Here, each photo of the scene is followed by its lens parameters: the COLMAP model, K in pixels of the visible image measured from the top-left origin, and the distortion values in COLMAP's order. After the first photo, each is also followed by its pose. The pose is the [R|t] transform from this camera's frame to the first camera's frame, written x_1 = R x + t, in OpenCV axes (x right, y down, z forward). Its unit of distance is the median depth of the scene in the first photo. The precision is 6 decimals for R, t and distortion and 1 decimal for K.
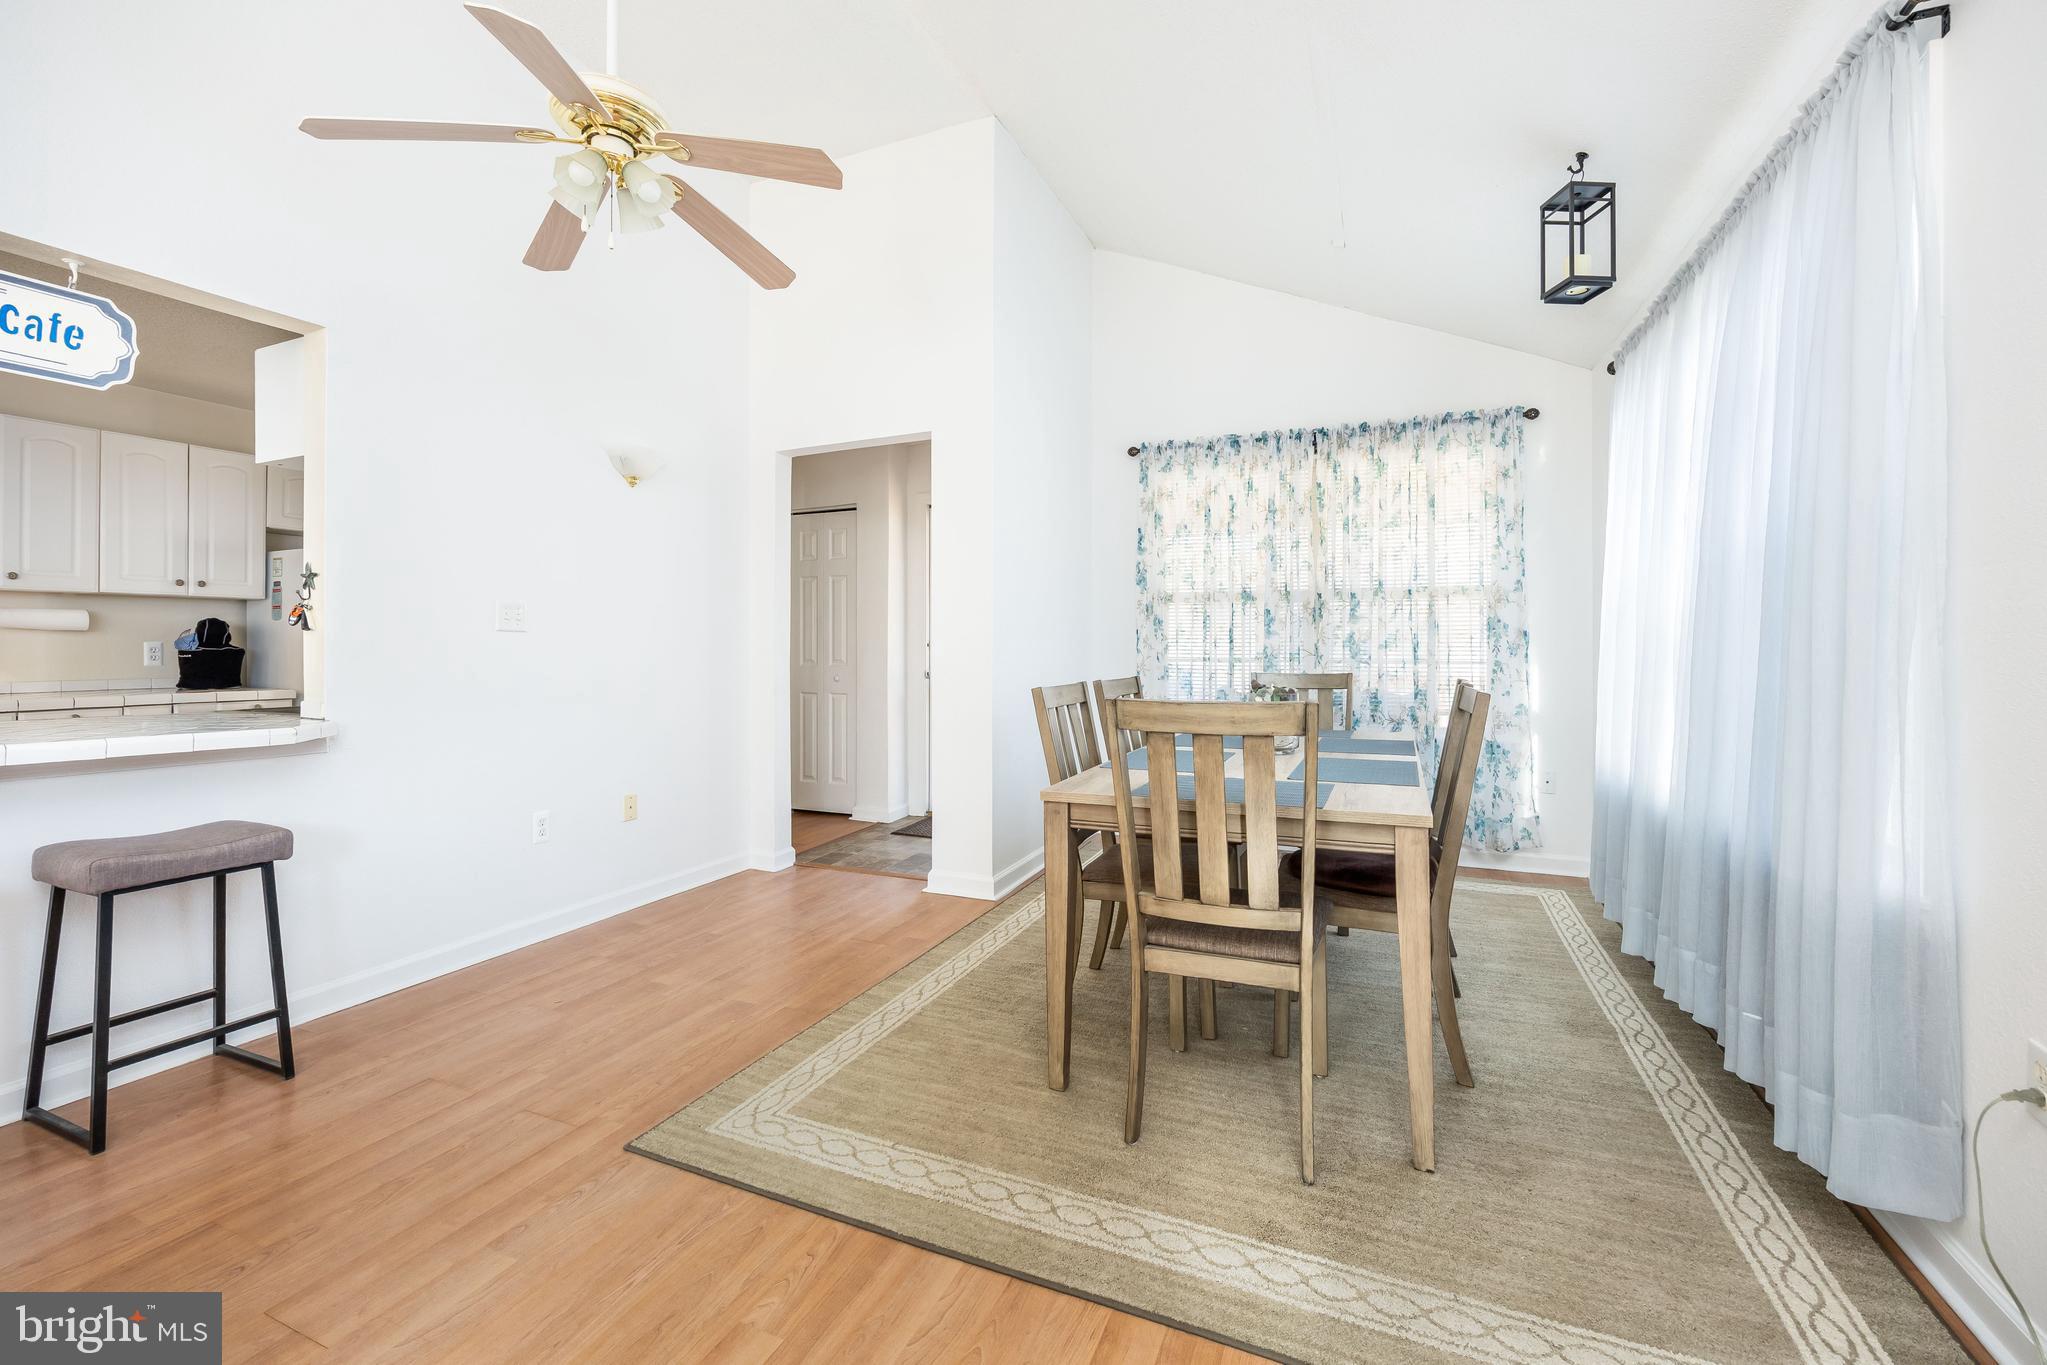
lens RADIAL K [[812.4, 0, 1058.8], [0, 812.4, 641.7], [0, 0, 1]] dist [-0.001122, -0.000353]
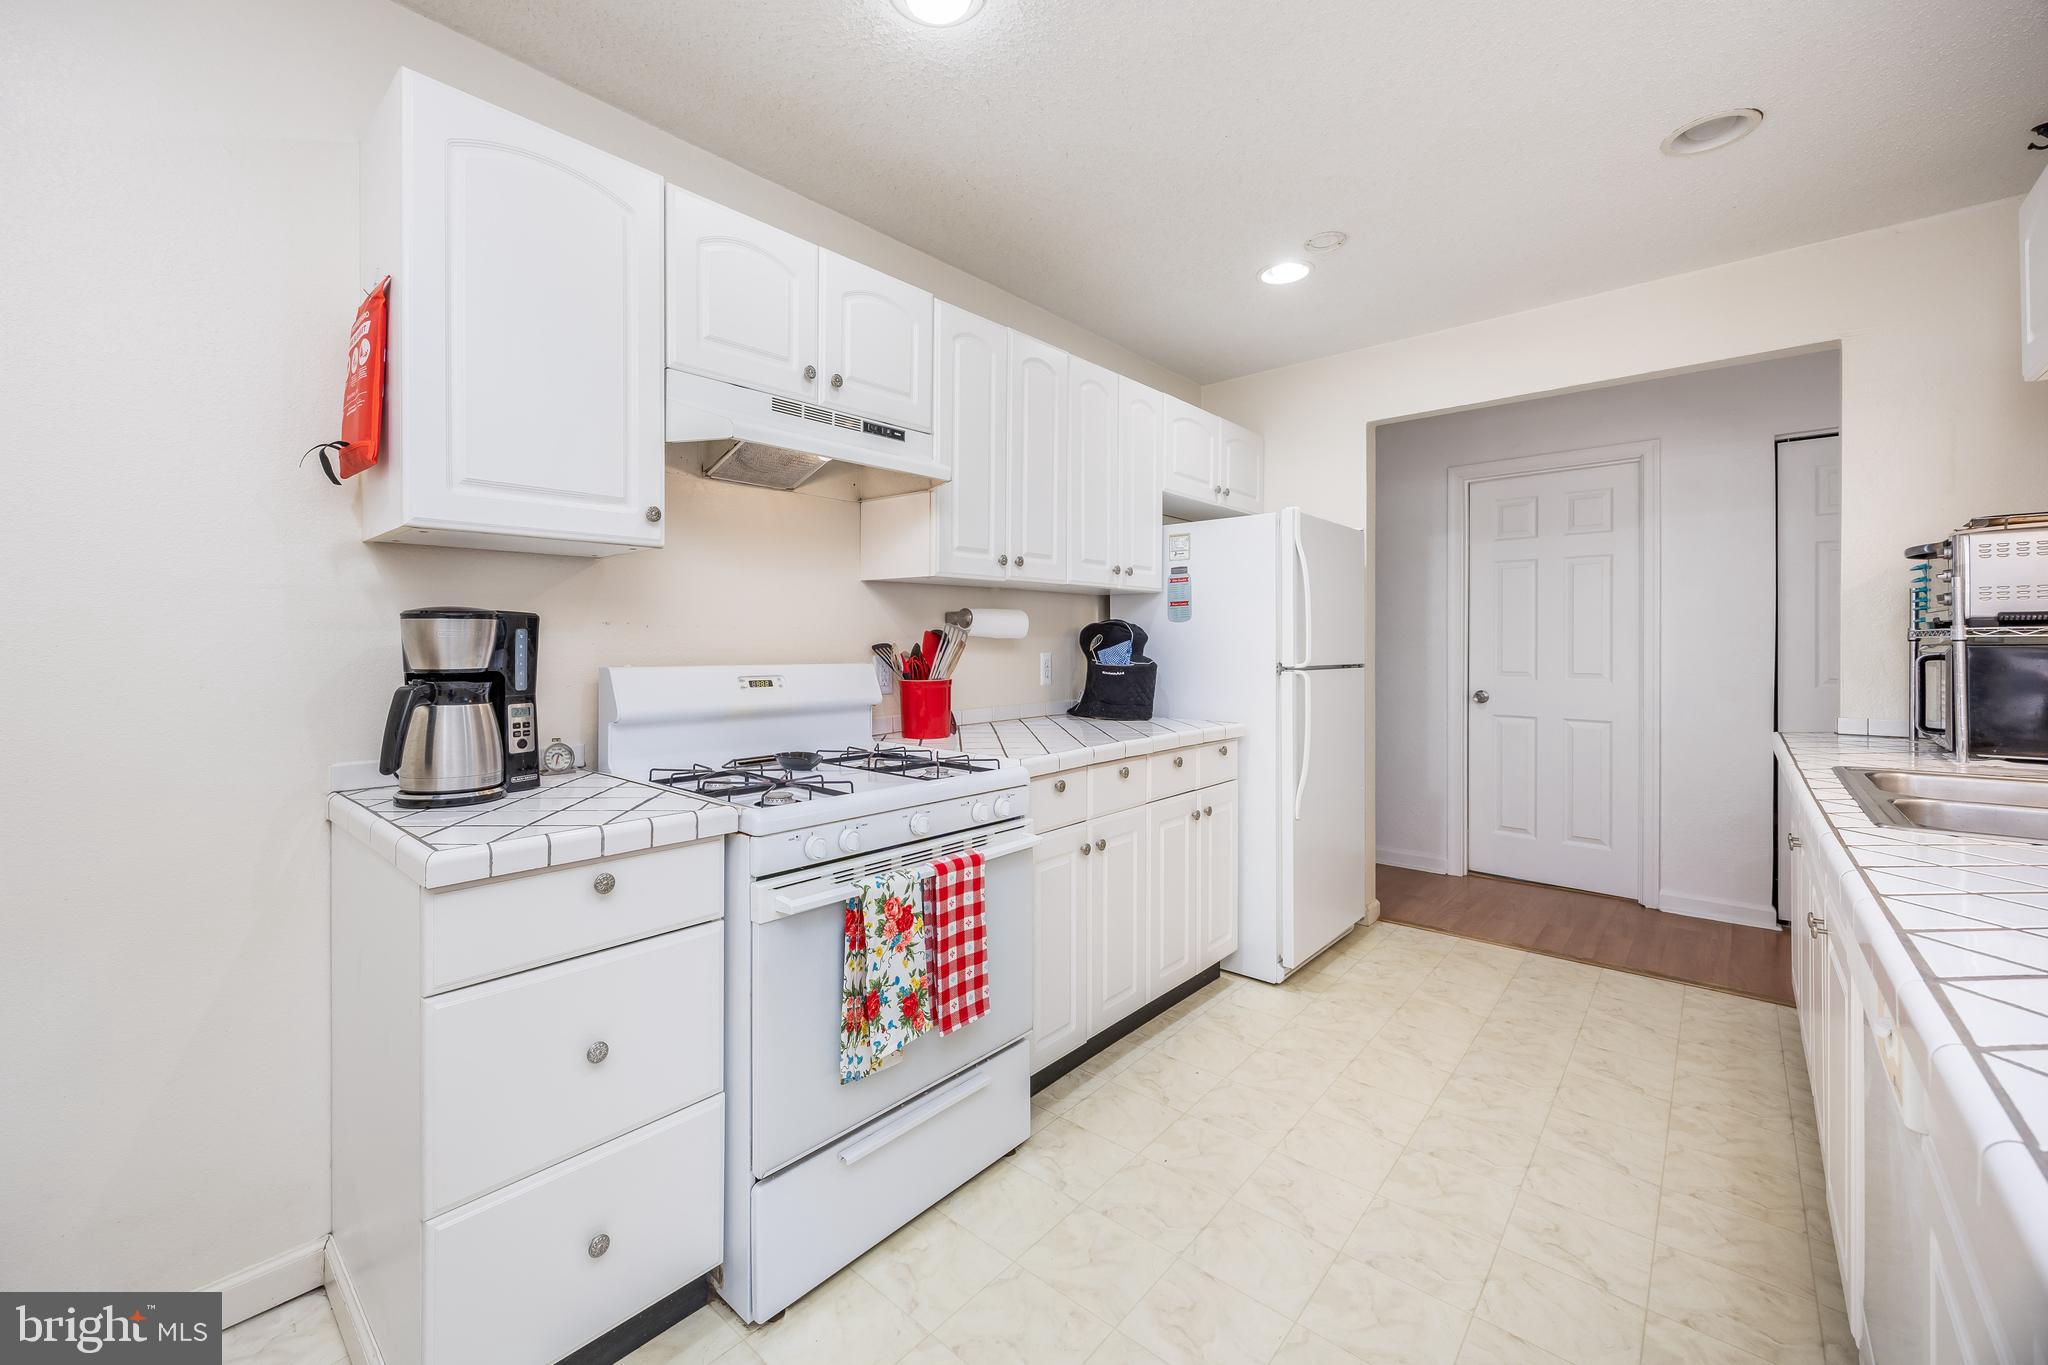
lens RADIAL K [[820.0, 0, 968.4], [0, 820.0, 645.8], [0, 0, 1]] dist [-0.001598, 0.000048]
pose [[0.935479, -0.000278, -0.353383, -0.955795], [0.003766, 0.999951, 0.009182, -0.014349], [0.353363, -0.009920, 0.935434, 0.286629]]
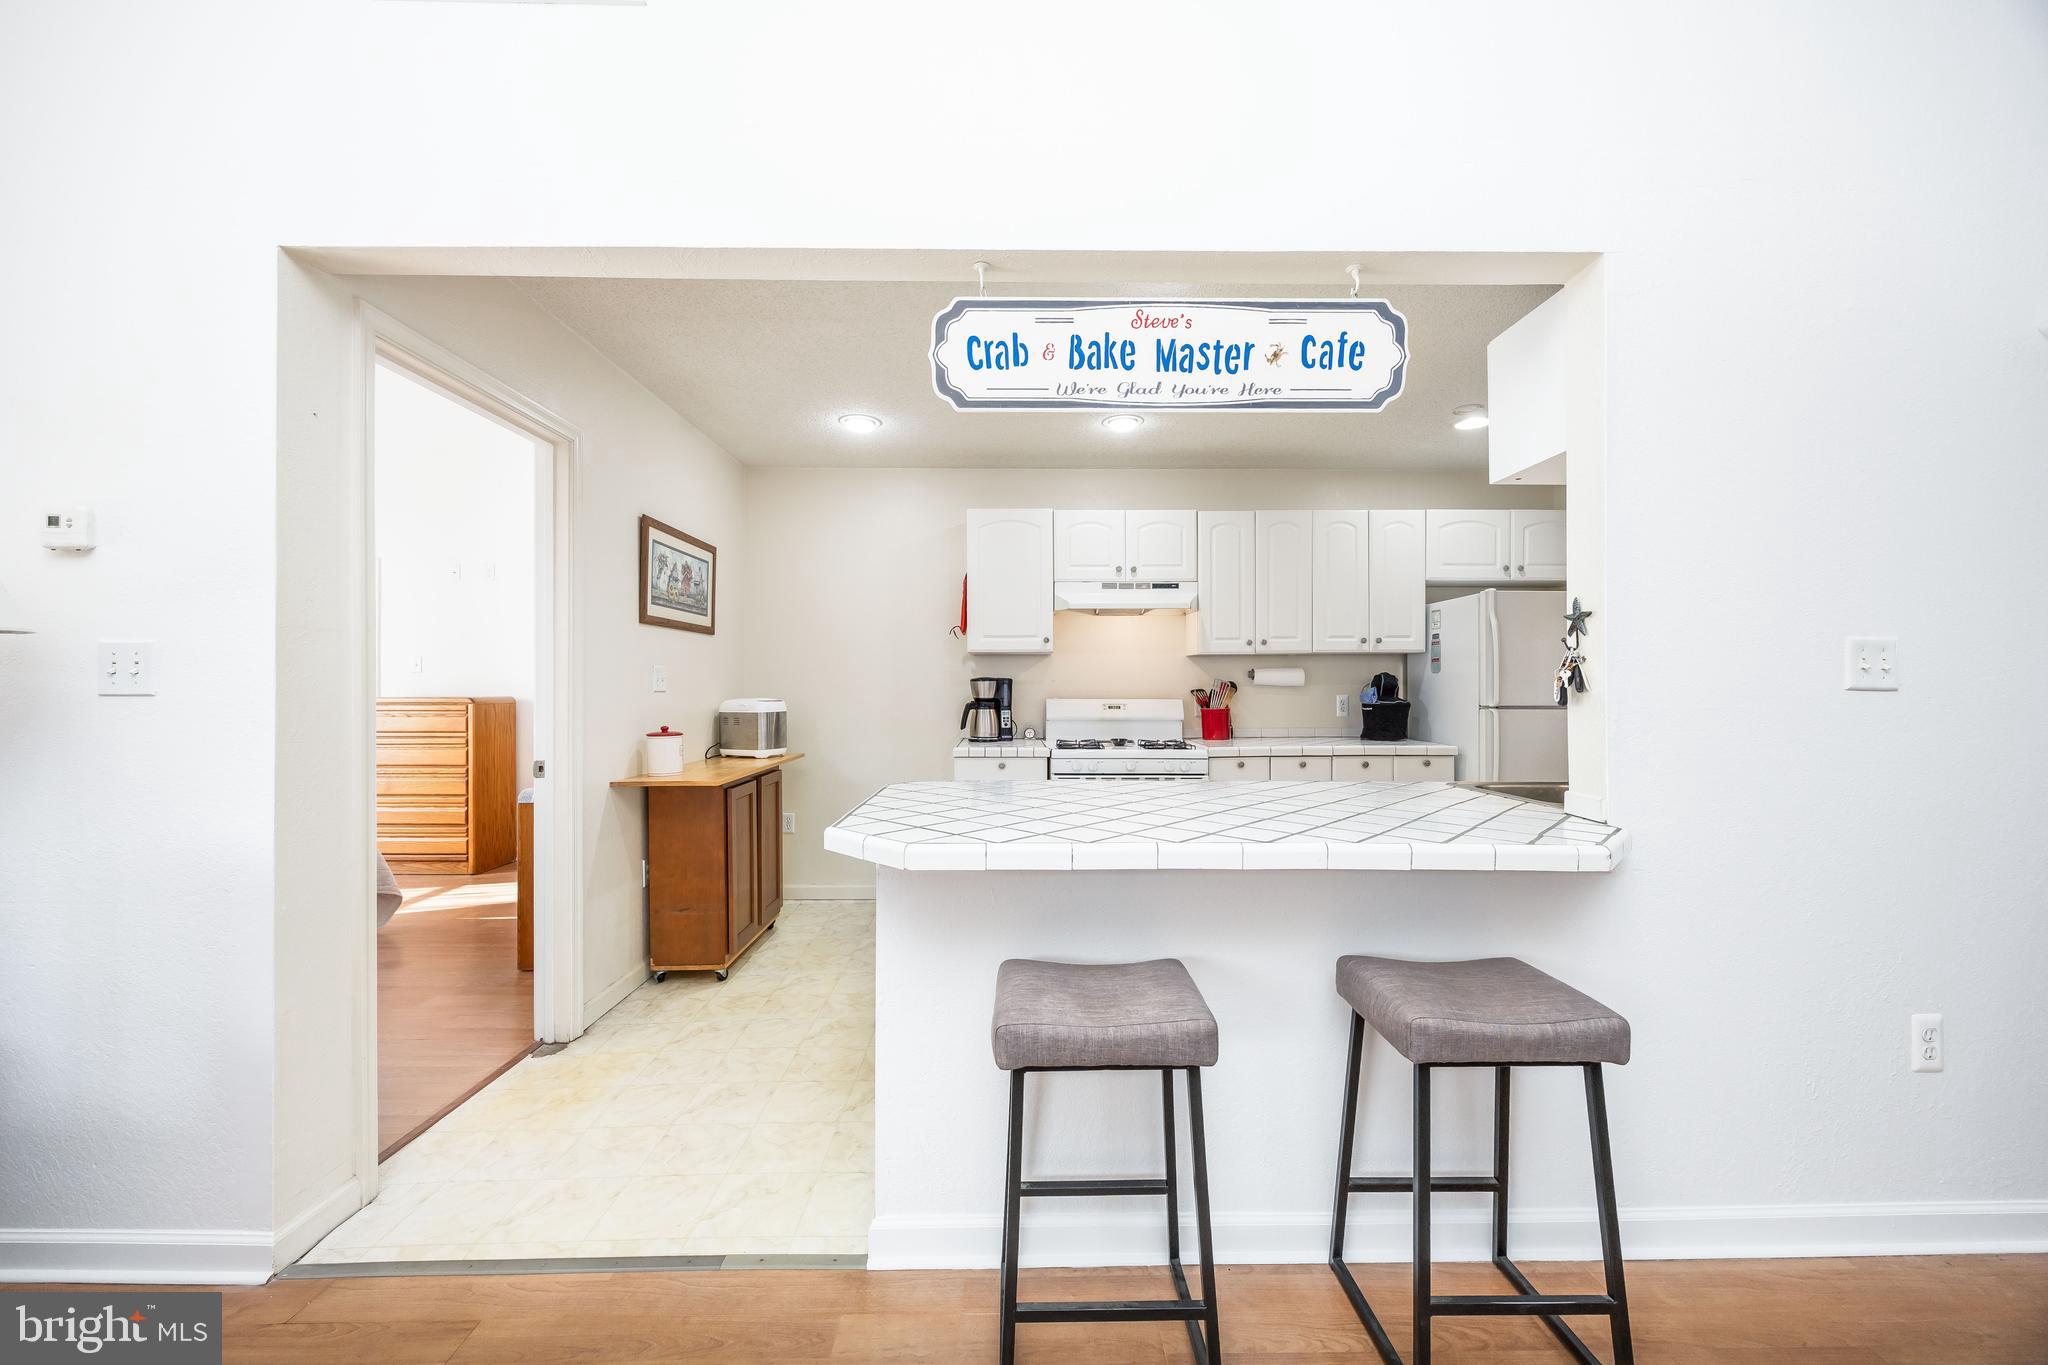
lens RADIAL K [[784.4, 0, 1022.5], [0, 784.4, 686.0], [0, 0, 1]] dist [-0.002721, -0.000059]
pose [[0.391364, -0.004787, -0.920224, -0.310372], [0.008154, 0.999965, -0.001734, -0.014942], [0.920200, -0.006825, 0.391389, 0.182437]]
